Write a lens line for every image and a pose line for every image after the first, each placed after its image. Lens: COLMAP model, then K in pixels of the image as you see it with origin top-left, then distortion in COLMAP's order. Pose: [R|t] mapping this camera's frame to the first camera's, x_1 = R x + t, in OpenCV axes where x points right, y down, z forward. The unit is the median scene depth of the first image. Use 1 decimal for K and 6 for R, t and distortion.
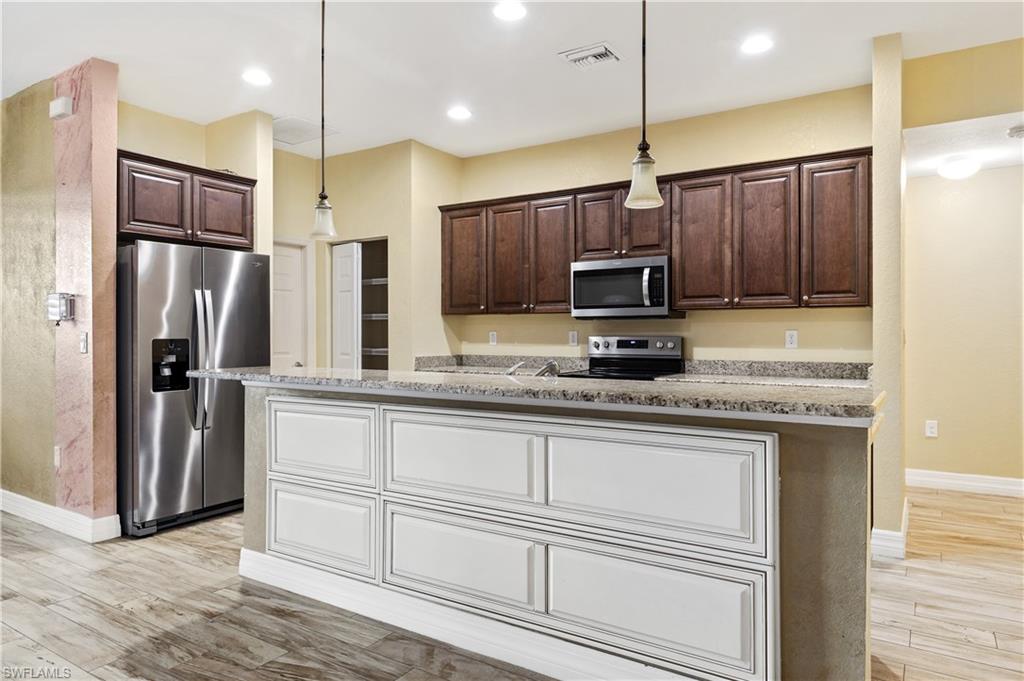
lens RADIAL K [[637.7, 0, 515.2], [0, 637.7, 335.2], [0, 0, 1]] dist [0.008784, 0.000976]
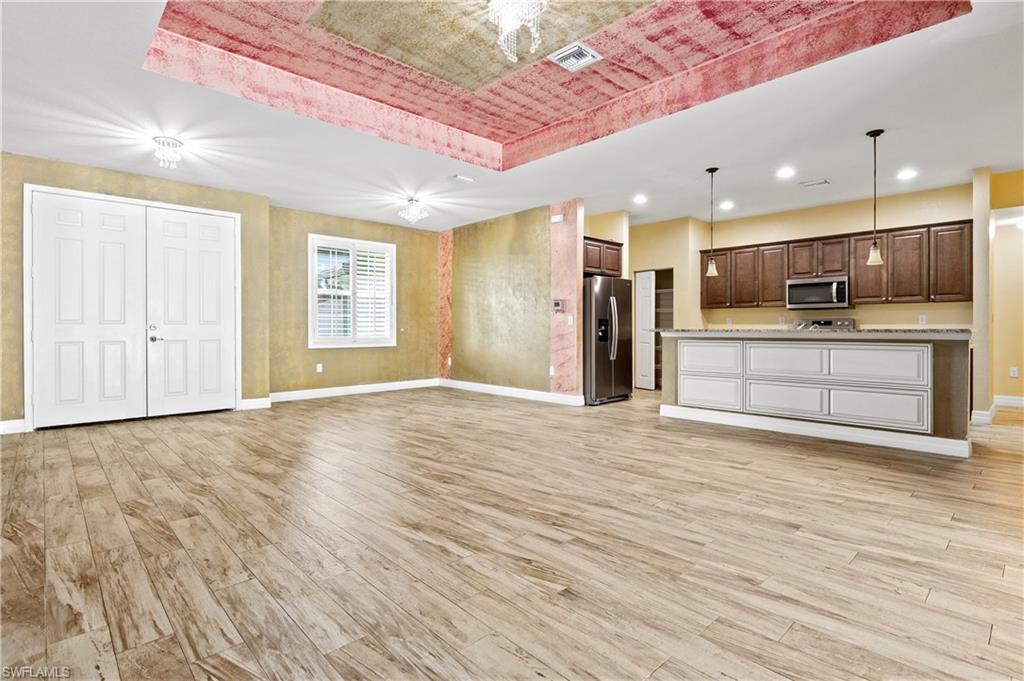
lens RADIAL K [[499.5, 0, 517.0], [0, 499.5, 332.0], [0, 0, 1]] dist [-0.006129, 0.001419]
pose [[0.972139, 0.003214, -0.234383, -0.389213], [-0.002655, 0.999993, 0.002704, 0.043866], [0.234390, -0.002006, 0.972141, -0.712748]]
